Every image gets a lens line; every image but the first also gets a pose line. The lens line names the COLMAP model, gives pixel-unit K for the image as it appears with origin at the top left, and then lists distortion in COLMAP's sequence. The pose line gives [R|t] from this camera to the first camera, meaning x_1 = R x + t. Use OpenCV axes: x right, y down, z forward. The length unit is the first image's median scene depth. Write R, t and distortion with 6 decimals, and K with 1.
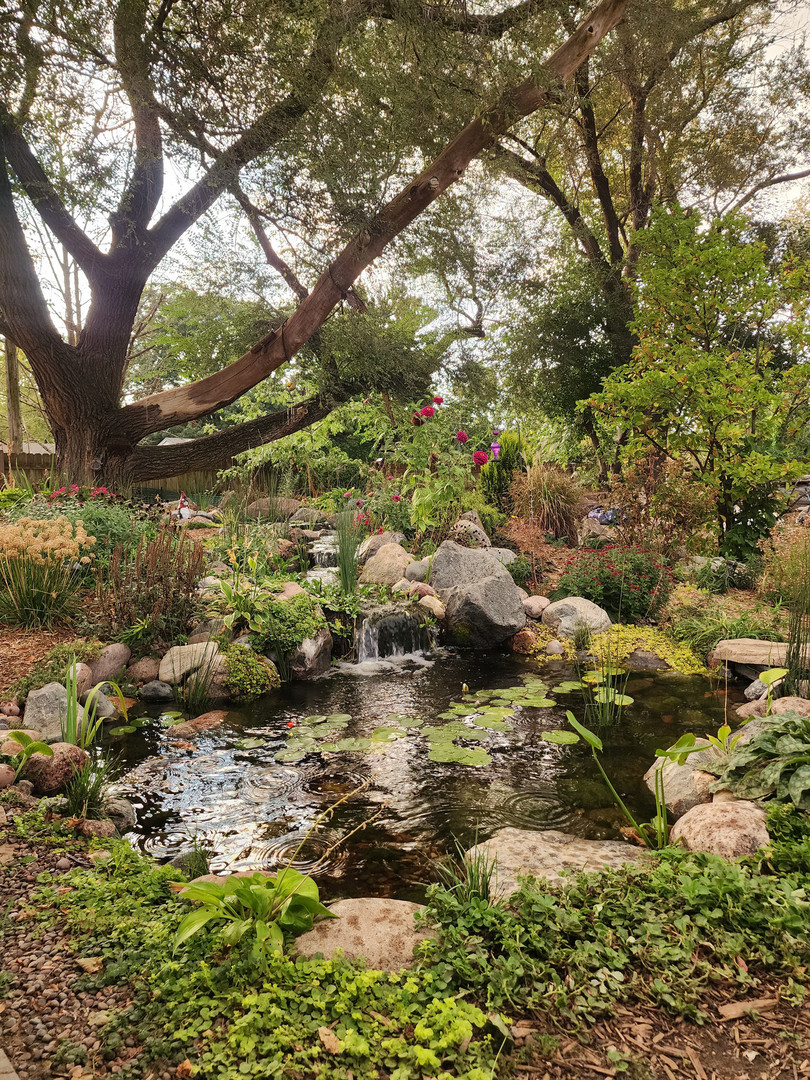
lens RADIAL K [[731.3, 0, 405.0], [0, 731.3, 540.0], [0, 0, 1]] dist [0.108443, -0.082966]
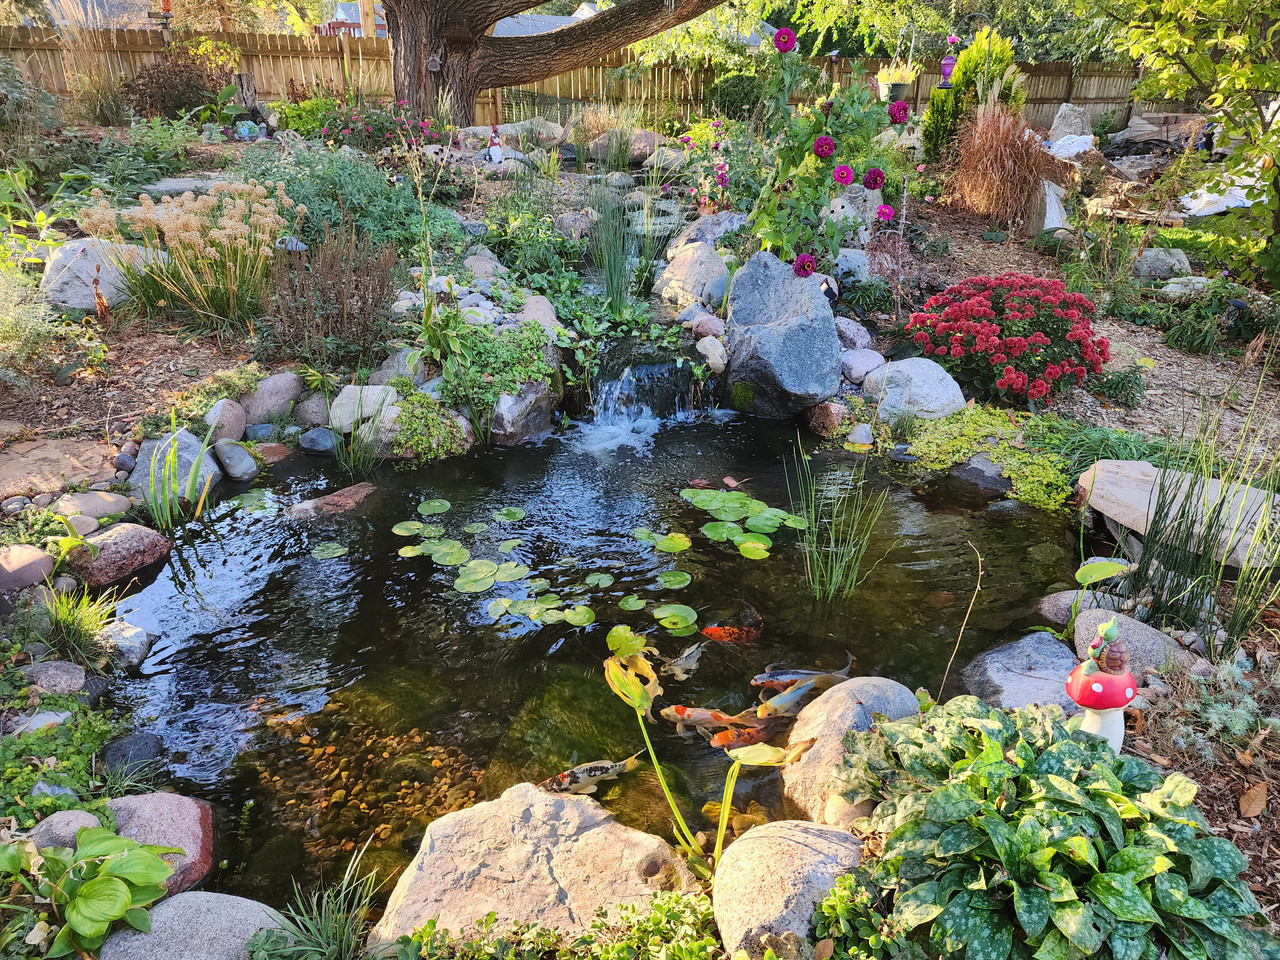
lens RADIAL K [[866.7, 0, 647.7], [0, 866.7, 483.0], [0, 0, 1]] dist [0.108443, -0.082966]
pose [[0.962967, 0.146420, -0.226397, 0.193628], [-0.056301, 0.930383, 0.362241, -0.100606], [0.263675, -0.336079, 0.904172, 0.158572]]
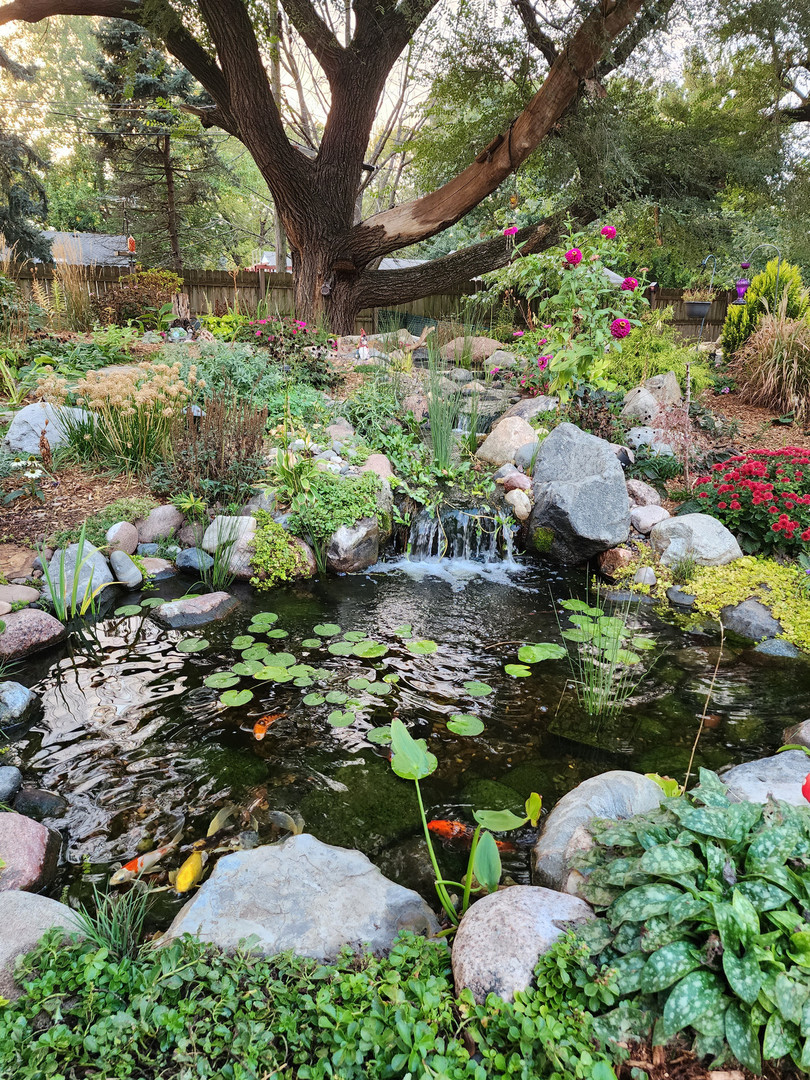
lens RADIAL K [[731.3, 0, 405.0], [0, 731.3, 540.0], [0, 0, 1]] dist [0.108443, -0.082966]
pose [[0.921642, 0.157331, -0.354716, 0.231938], [-0.069093, 0.966046, 0.248960, -0.074971], [0.381841, -0.204943, 0.901219, 0.159412]]
